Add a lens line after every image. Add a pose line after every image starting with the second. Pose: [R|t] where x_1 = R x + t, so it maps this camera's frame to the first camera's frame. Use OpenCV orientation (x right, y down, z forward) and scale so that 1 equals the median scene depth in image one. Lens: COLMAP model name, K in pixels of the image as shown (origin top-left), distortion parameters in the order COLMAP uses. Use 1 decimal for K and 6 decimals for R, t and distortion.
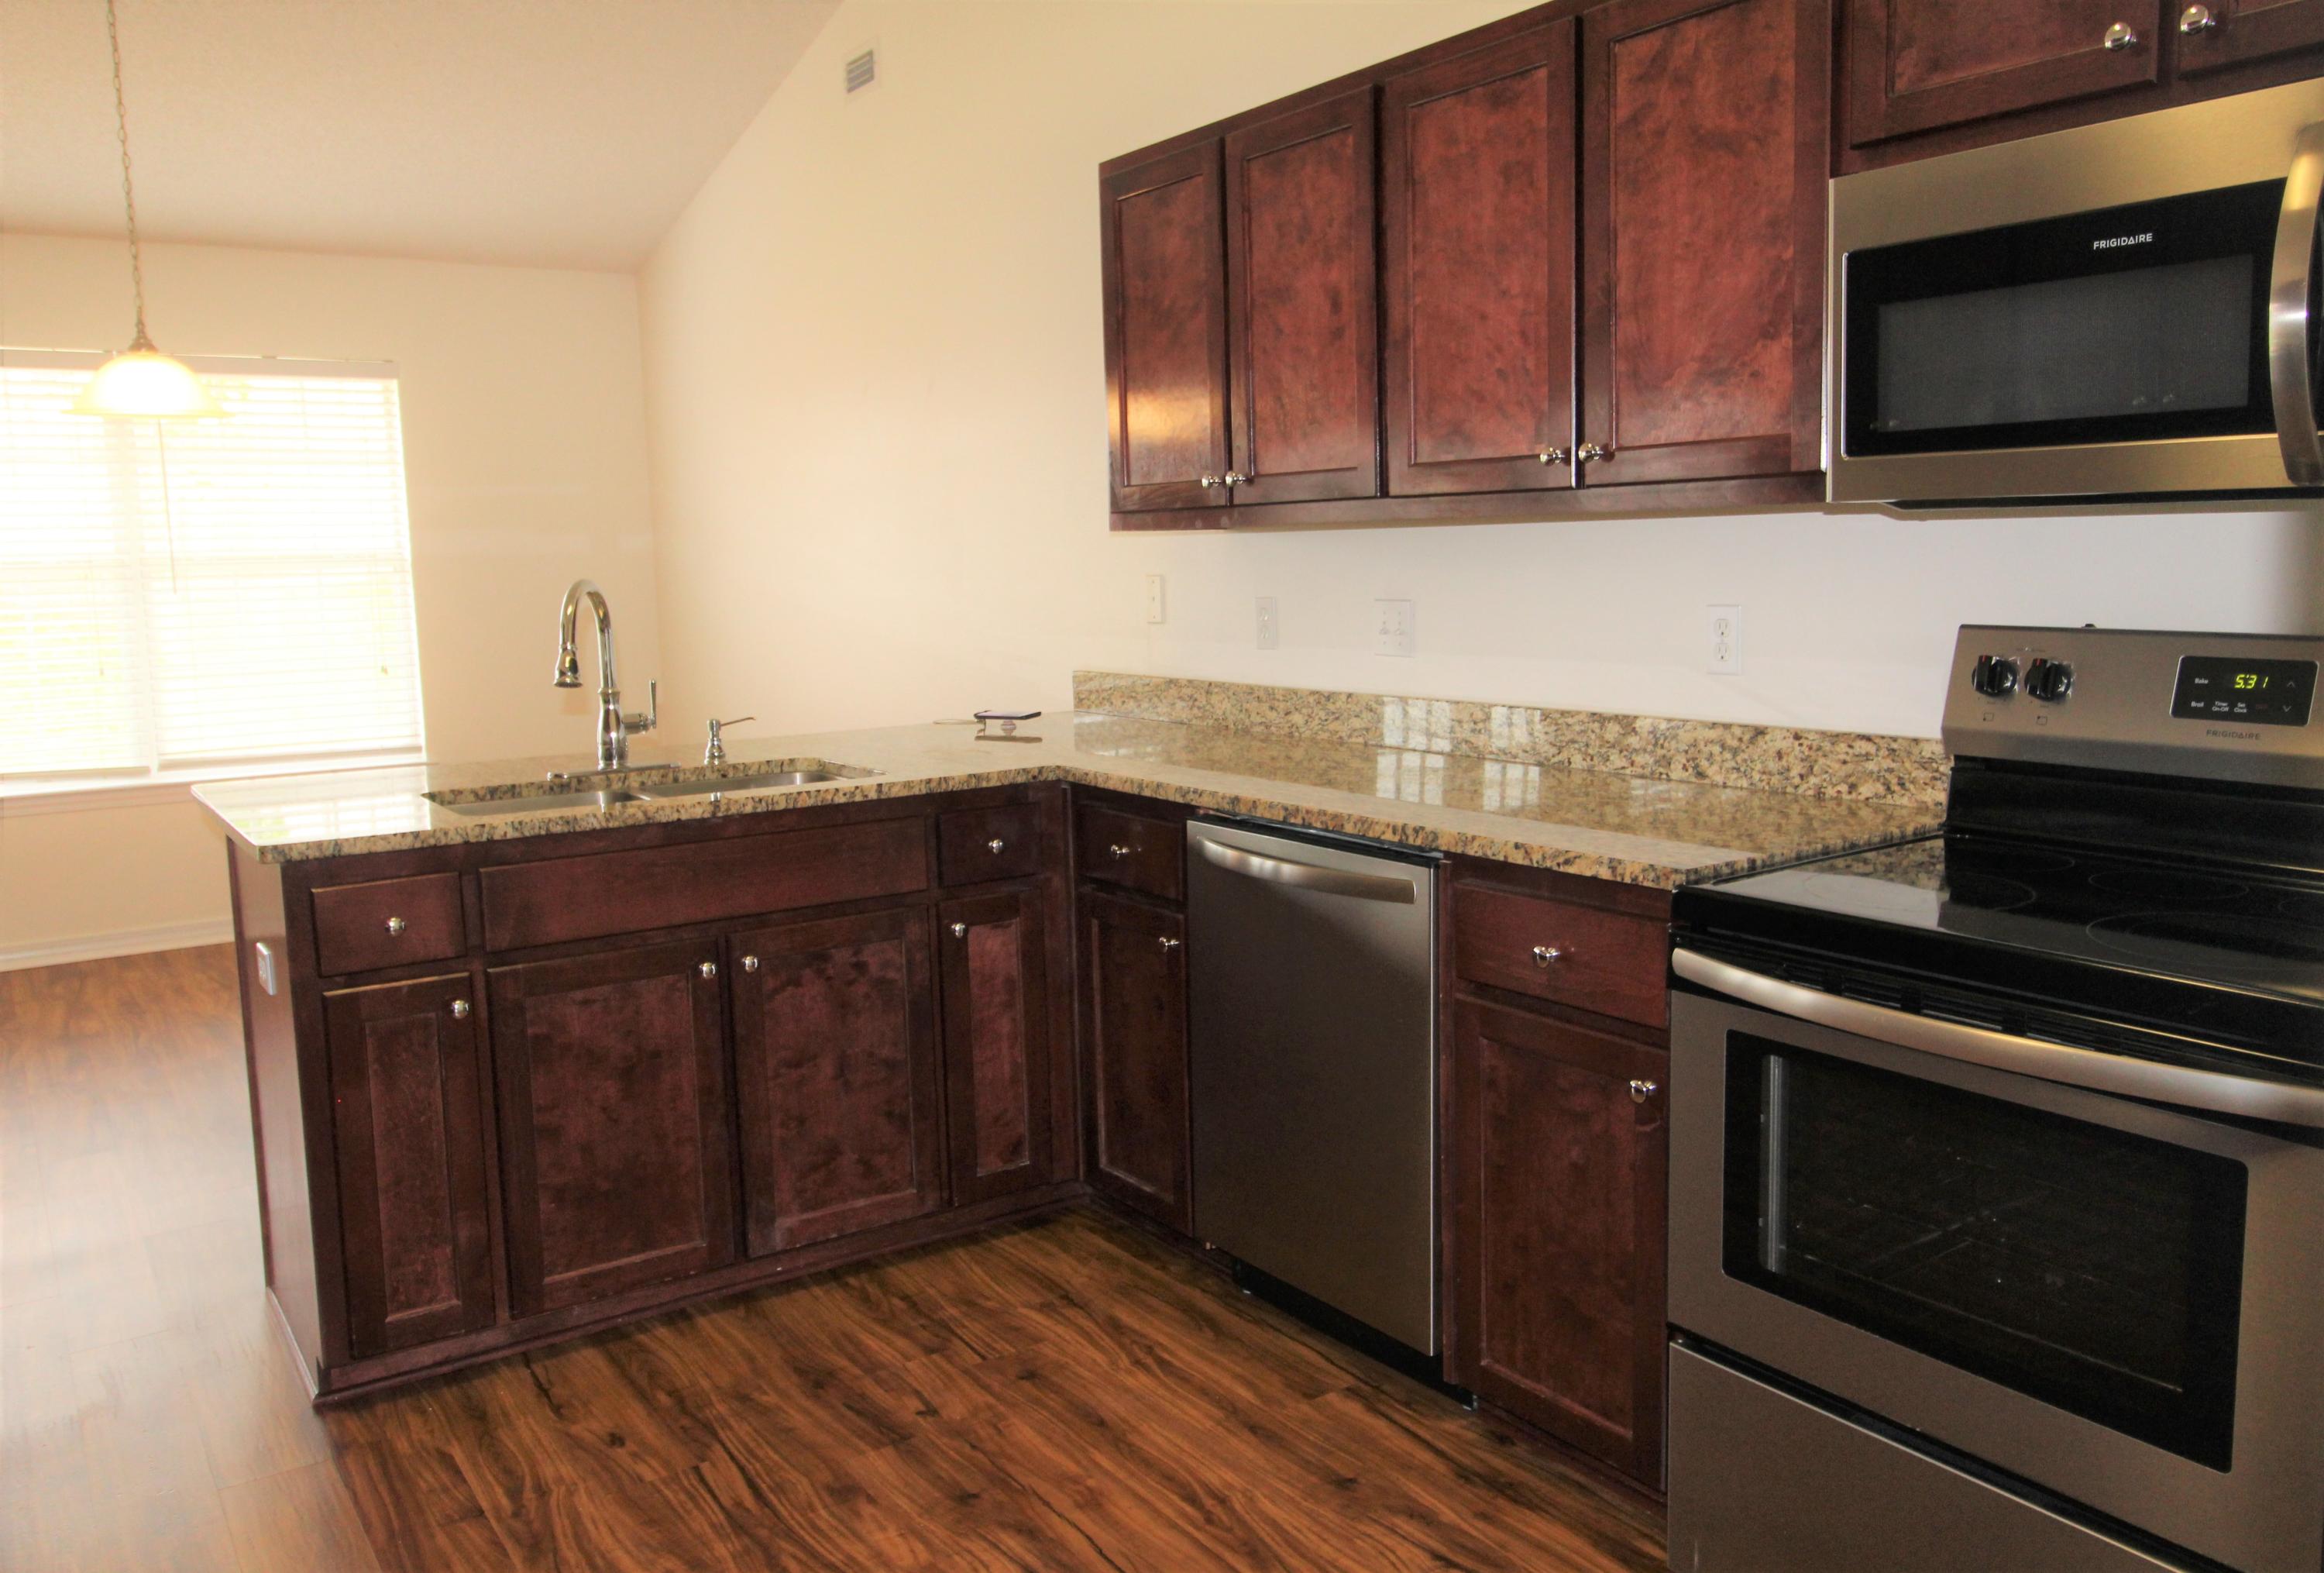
lens RADIAL K [[1761.1, 0, 1171.5], [0, 1761.1, 763.0], [0, 0, 1]] dist [0.008262, -0.003606]
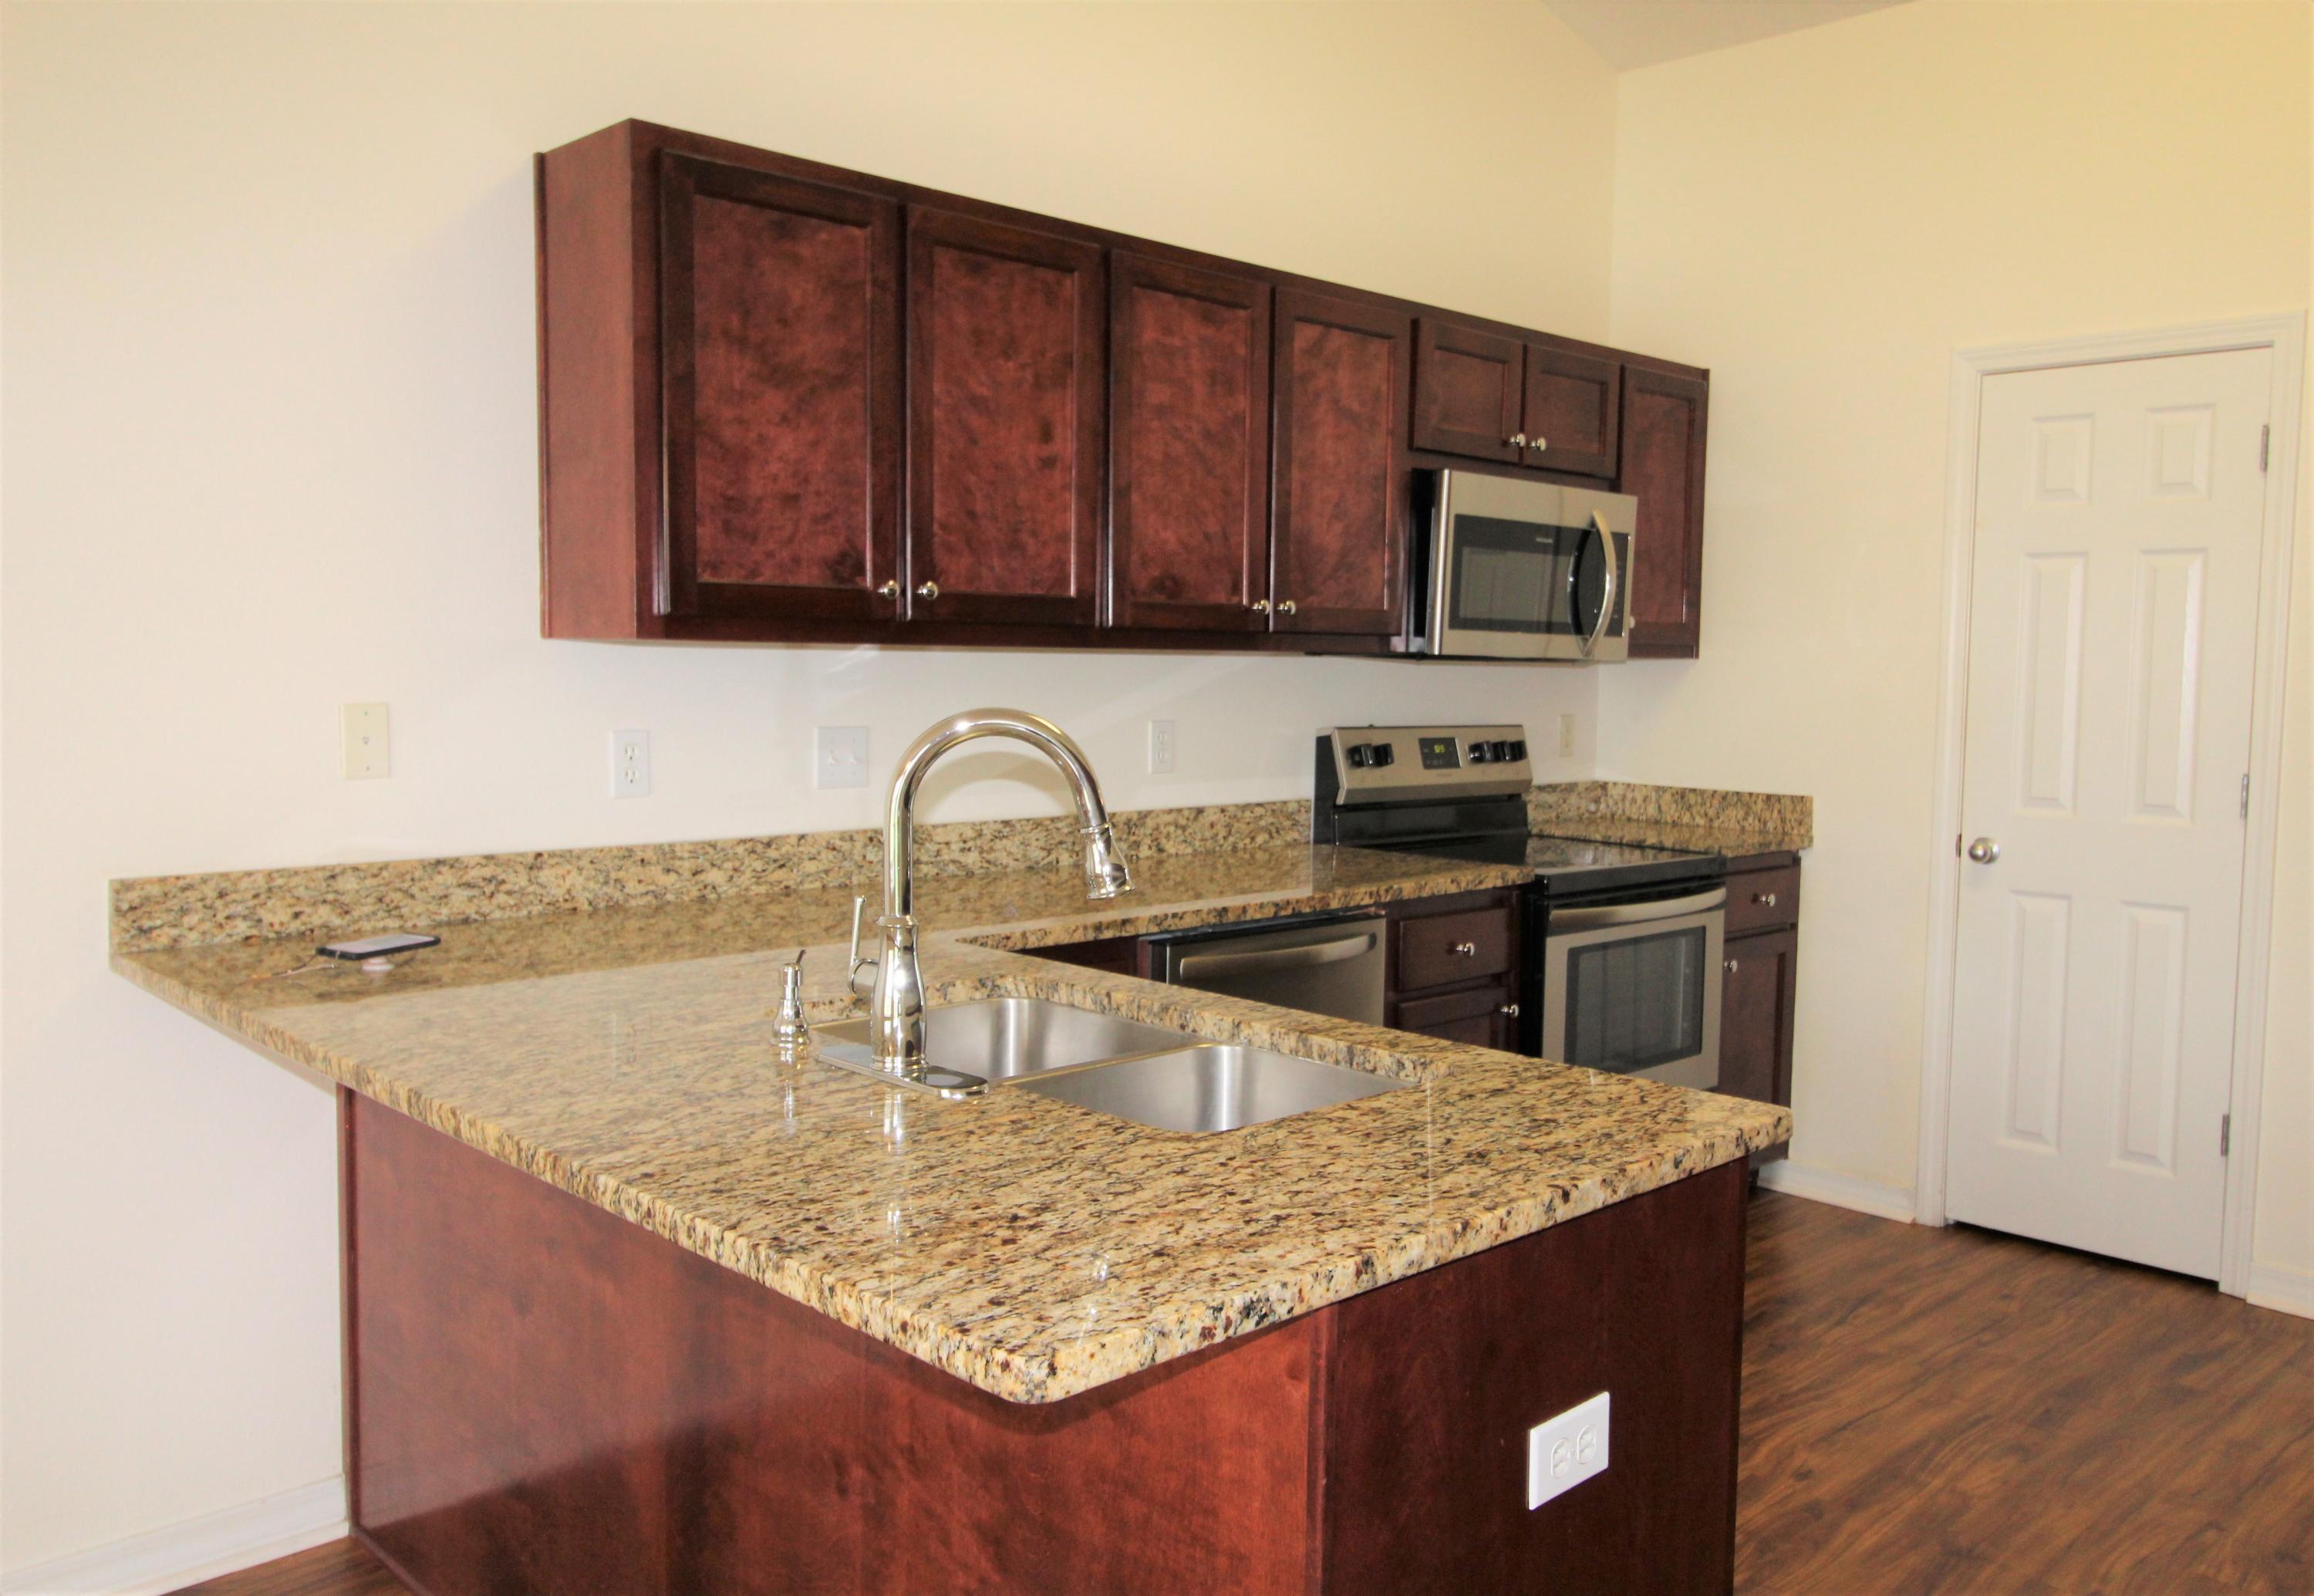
lens RADIAL K [[1813.5, 0, 1159.6], [0, 1813.5, 792.8], [0, 0, 1]] dist [-0.006440, -0.001988]
pose [[-0.160897, -0.049101, 0.985749, -1.024352], [0.111537, 0.991459, 0.067591, -0.126793], [-0.980649, 0.120822, -0.154046, 1.202874]]
